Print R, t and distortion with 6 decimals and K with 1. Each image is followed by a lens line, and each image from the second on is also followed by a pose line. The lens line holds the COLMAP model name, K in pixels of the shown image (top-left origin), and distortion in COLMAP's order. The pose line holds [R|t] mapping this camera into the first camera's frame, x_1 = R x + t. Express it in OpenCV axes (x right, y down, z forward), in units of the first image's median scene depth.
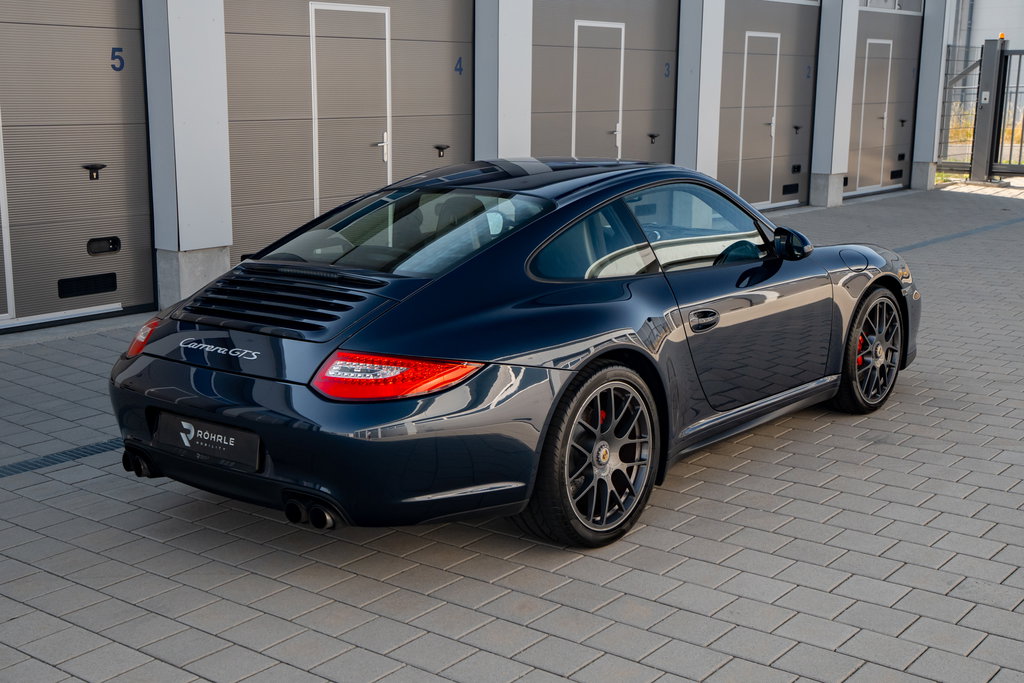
lens RADIAL K [[1275.0, 0, 527.3], [0, 1275.0, 342.0], [0, 0, 1]] dist [0.015024, 0.009985]
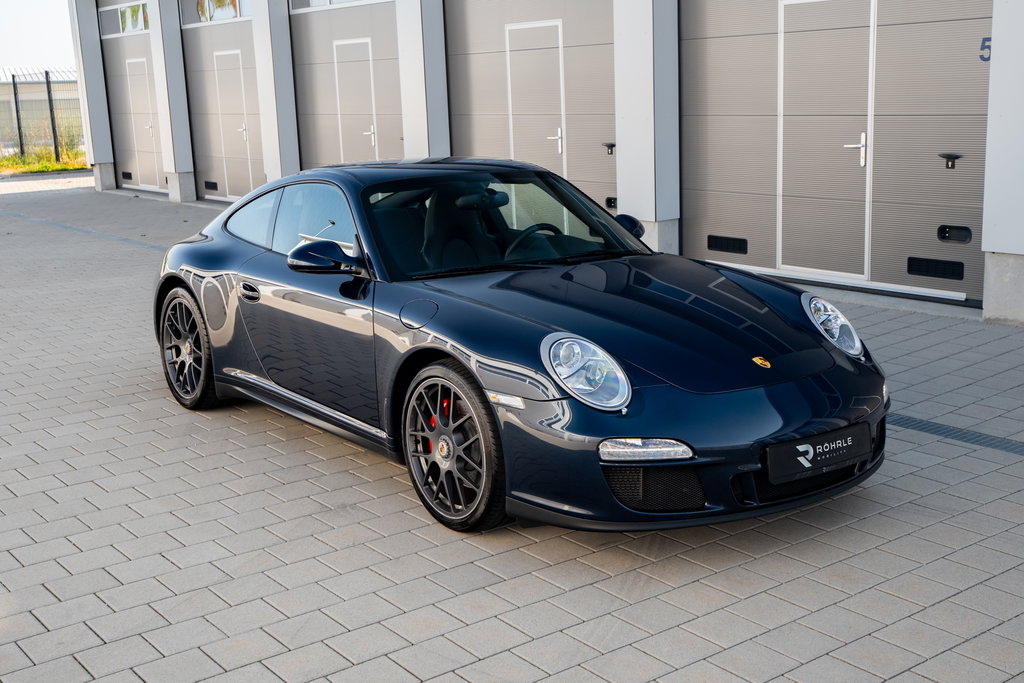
lens RADIAL K [[1209.7, 0, 512.0], [0, 1209.7, 341.5], [0, 0, 1]] dist [0.013538, 0.044738]
pose [[-0.239667, 0.205350, -0.948889, 0.712267], [-0.165737, 0.954374, 0.248398, -0.180806], [0.956604, 0.216799, -0.194698, 0.893583]]
